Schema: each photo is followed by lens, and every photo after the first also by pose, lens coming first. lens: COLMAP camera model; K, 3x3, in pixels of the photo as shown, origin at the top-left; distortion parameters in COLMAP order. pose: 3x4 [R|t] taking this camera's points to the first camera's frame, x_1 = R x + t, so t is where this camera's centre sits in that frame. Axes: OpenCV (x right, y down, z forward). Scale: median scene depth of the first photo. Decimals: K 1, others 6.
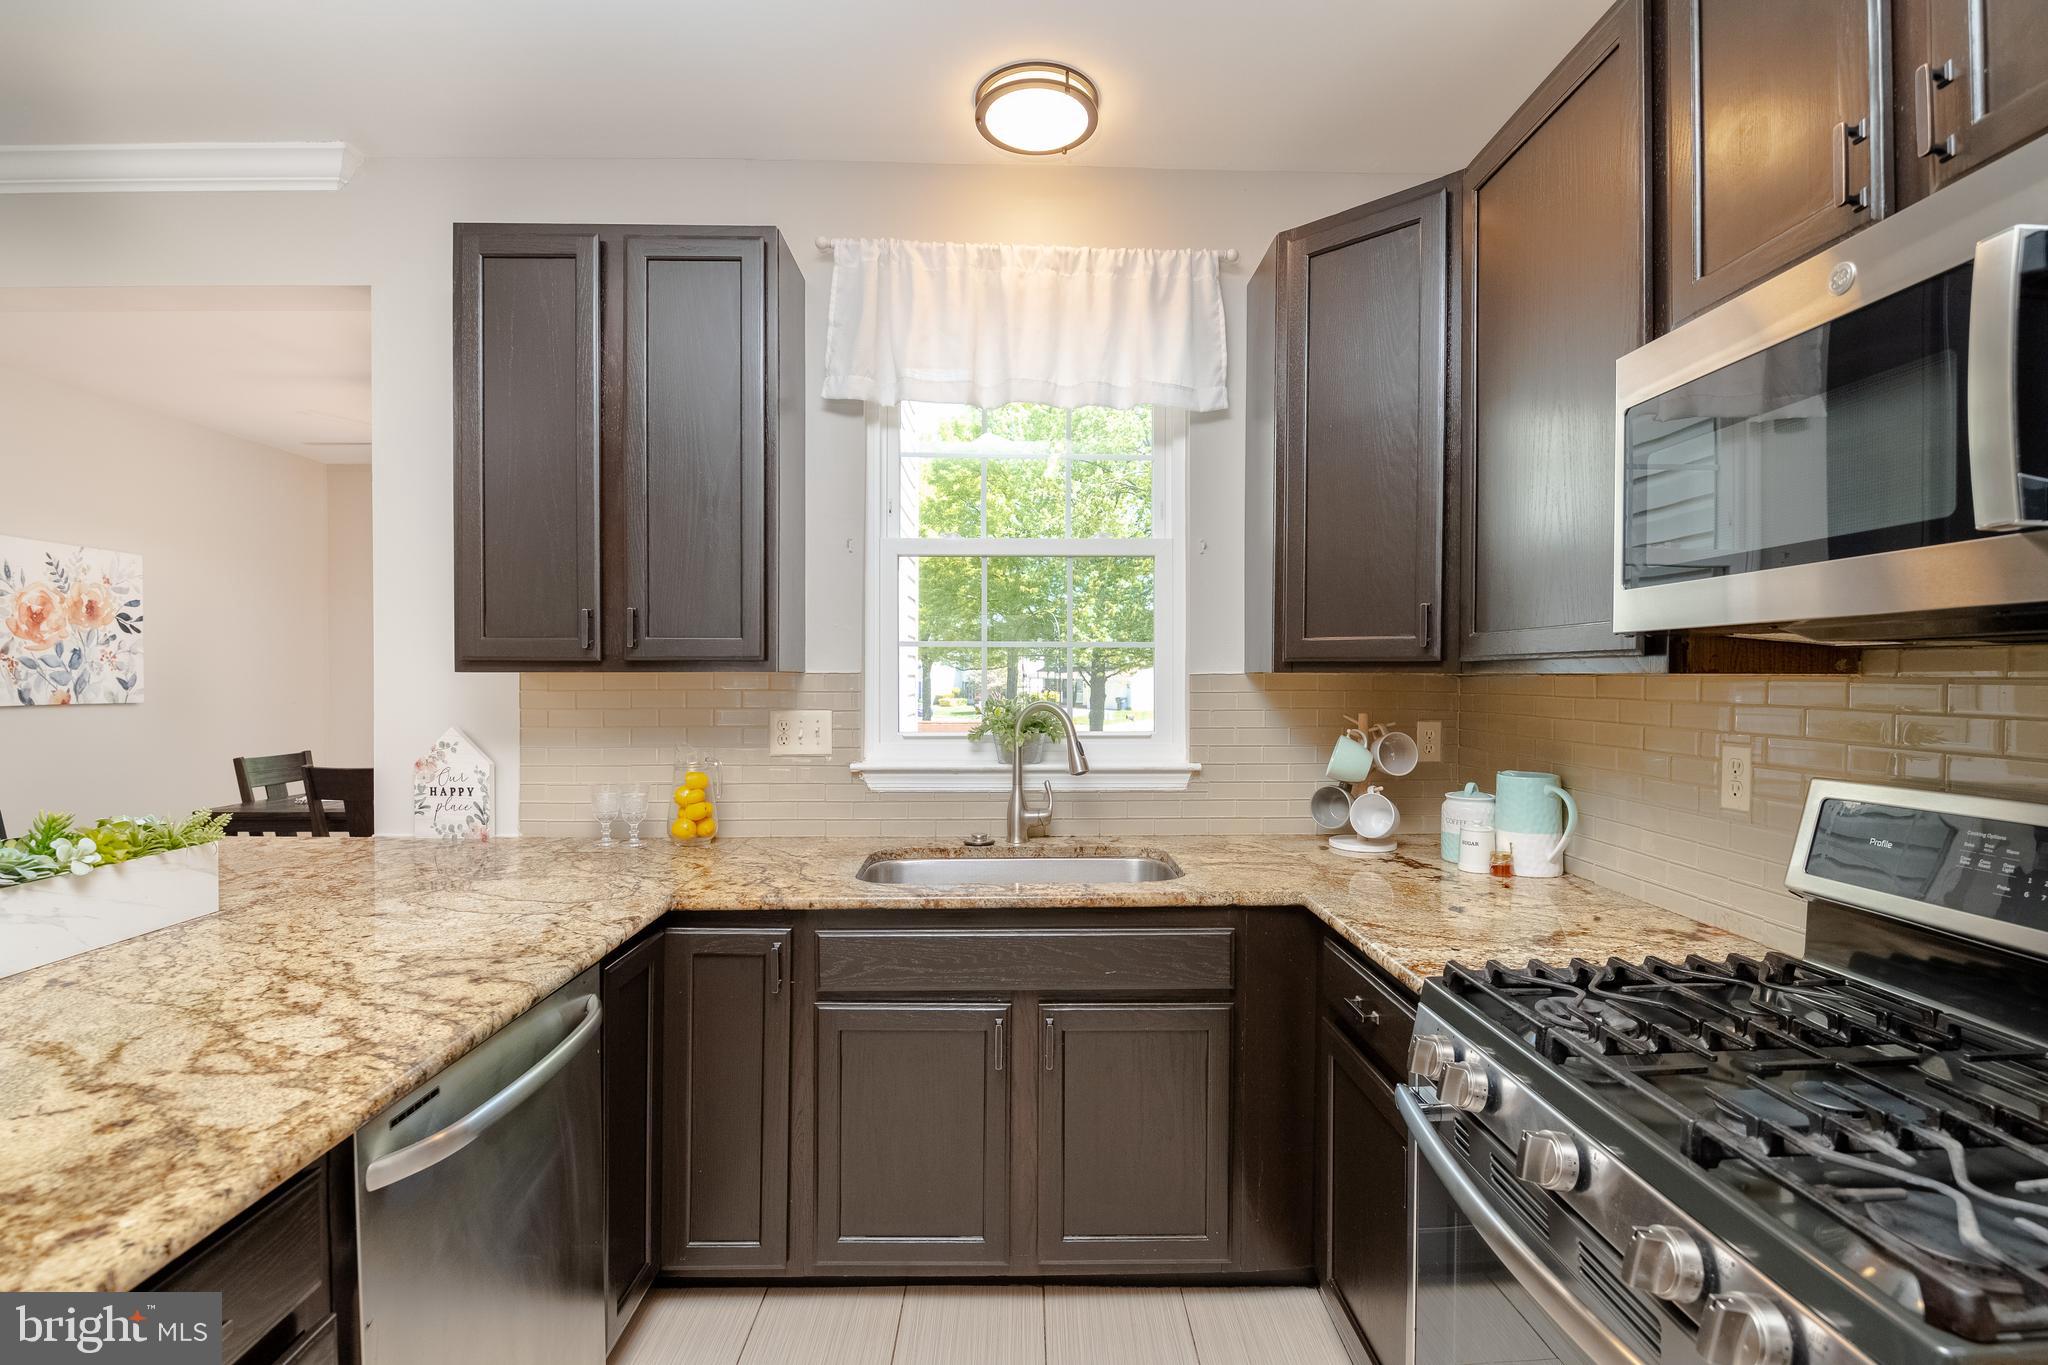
lens RADIAL K [[940.3, 0, 1022.0], [0, 940.3, 686.7], [0, 0, 1]] dist [0.000210, -0.011437]
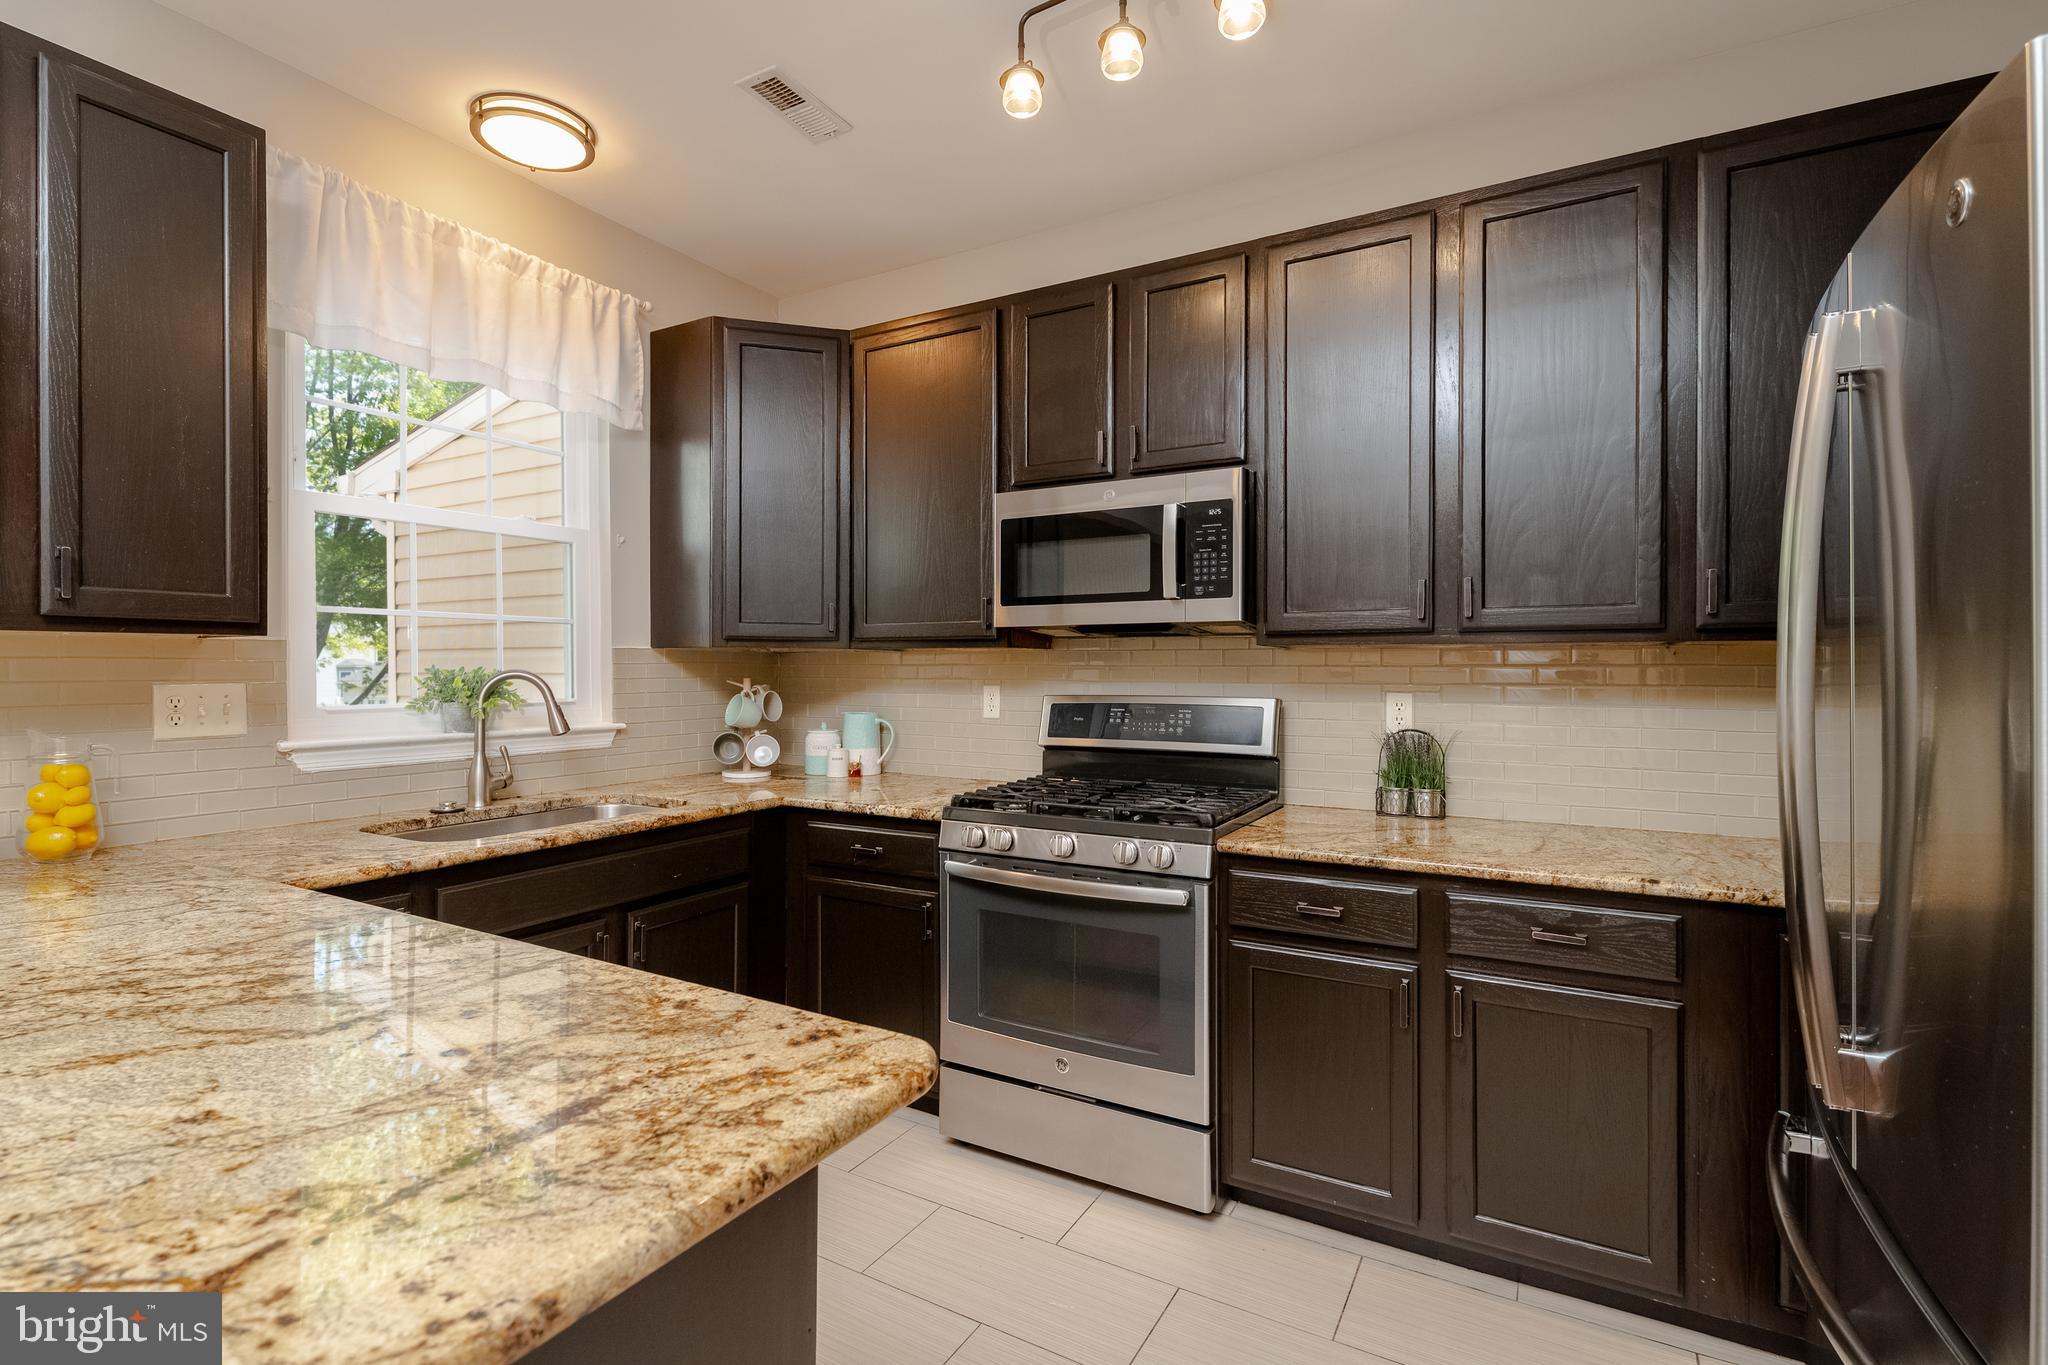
lens RADIAL K [[960.2, 0, 1029.4], [0, 960.2, 670.9], [0, 0, 1]] dist [0.025290, -0.000327]
pose [[0.518349, -0.004494, 0.855157, -0.609108], [0.010978, 0.999939, -0.001399, 0.023842], [-0.855098, 0.010113, 0.518367, -0.076695]]
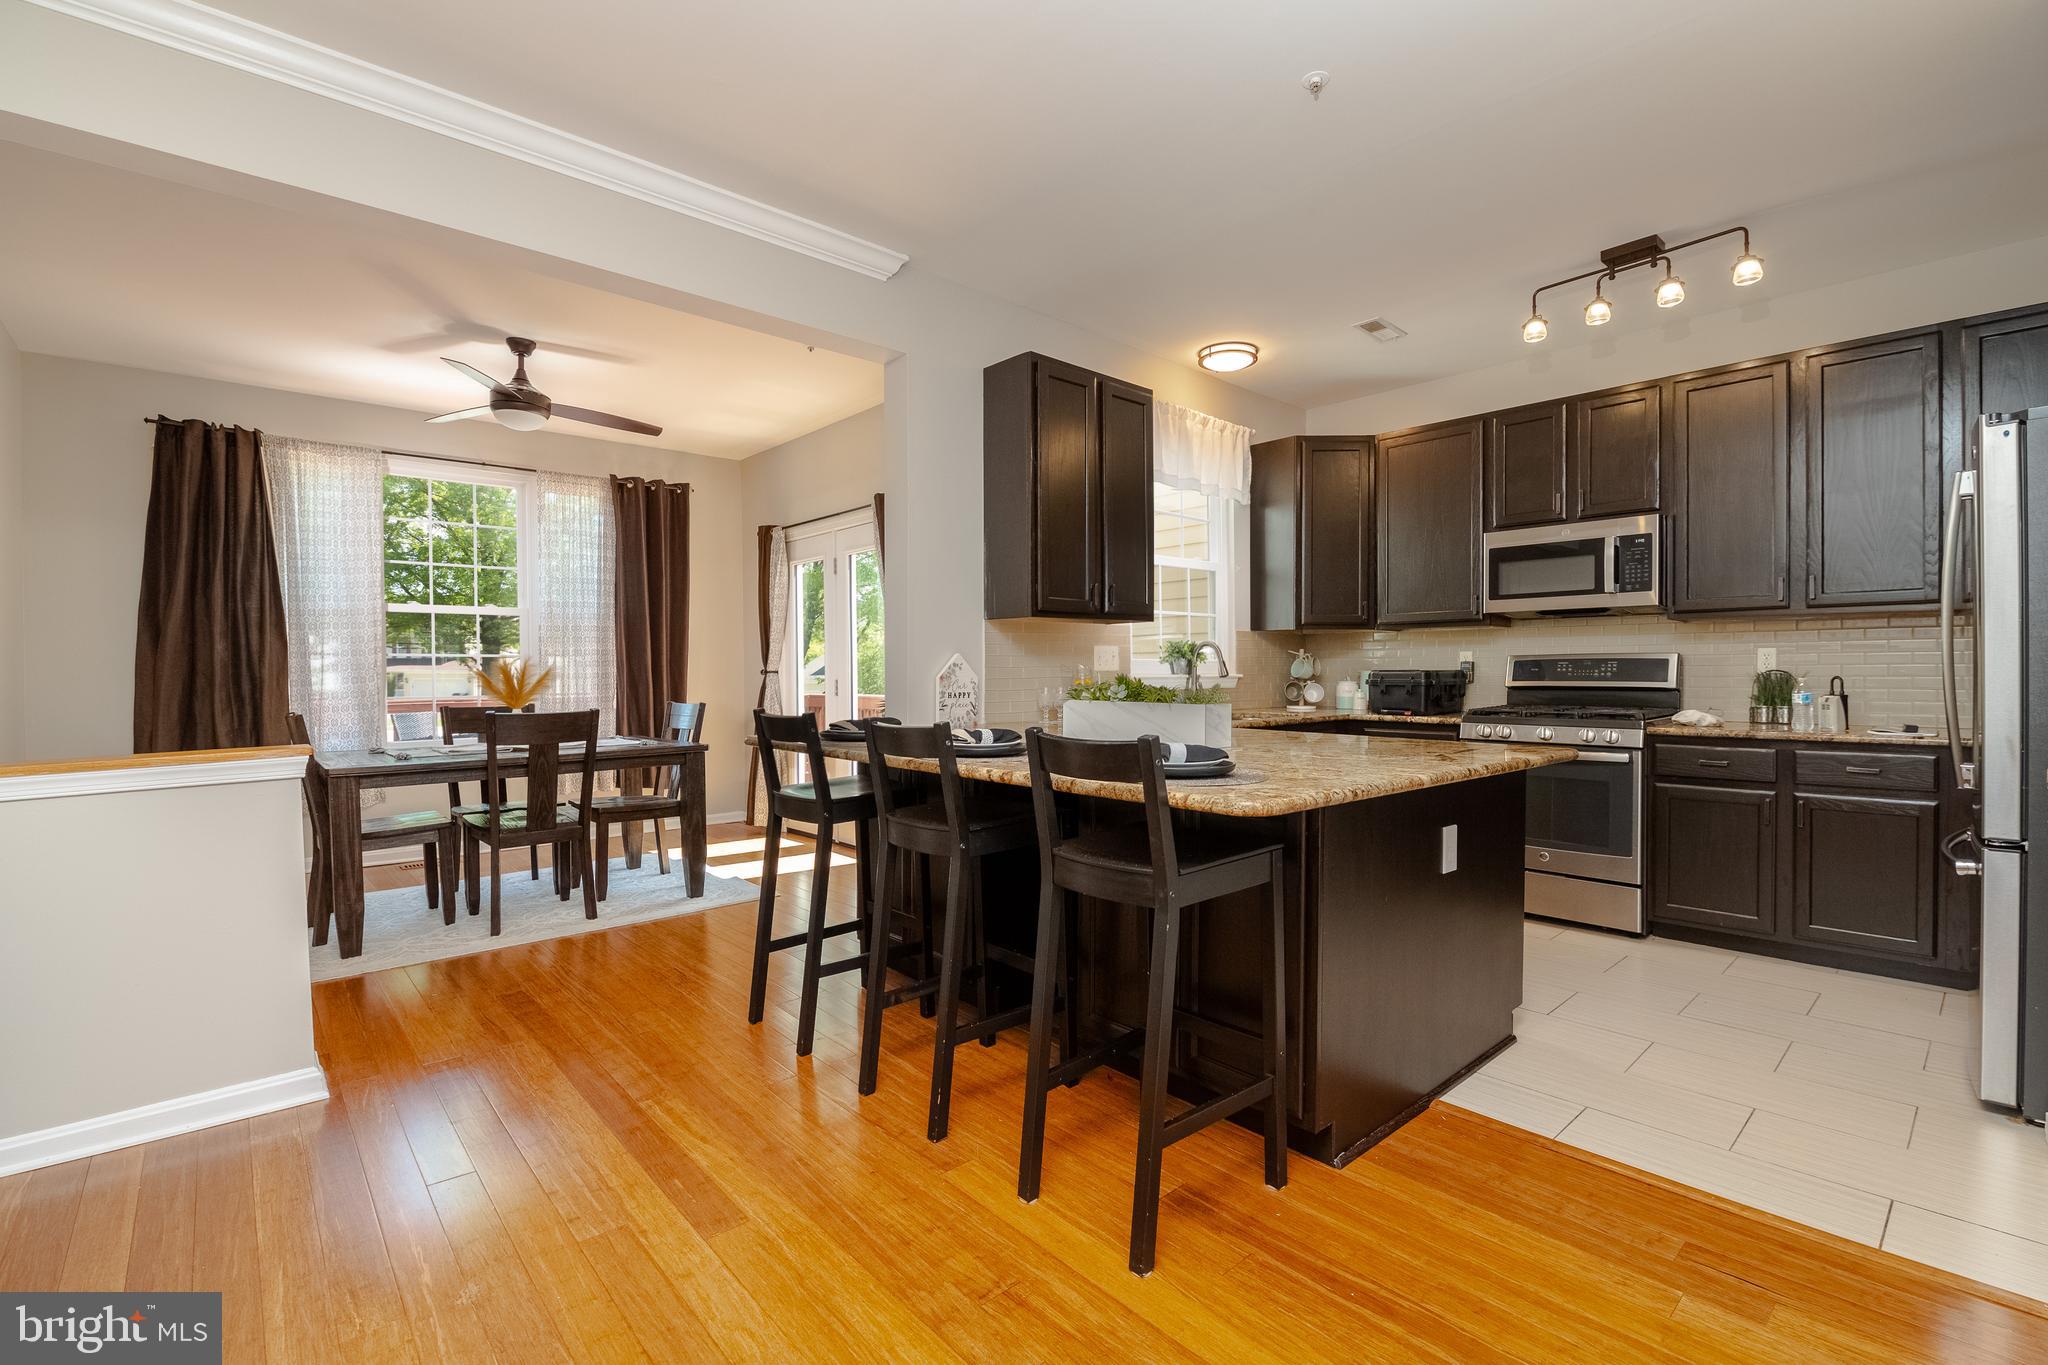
lens RADIAL K [[918.3, 0, 1075.3], [0, 918.3, 678.7], [0, 0, 1]] dist [0.014166, -0.016536]
pose [[0.737418, -0.013903, 0.675293, -1.489459], [0.014569, 0.999883, 0.004676, 0.080120], [-0.675279, 0.006390, 0.737535, -0.248791]]
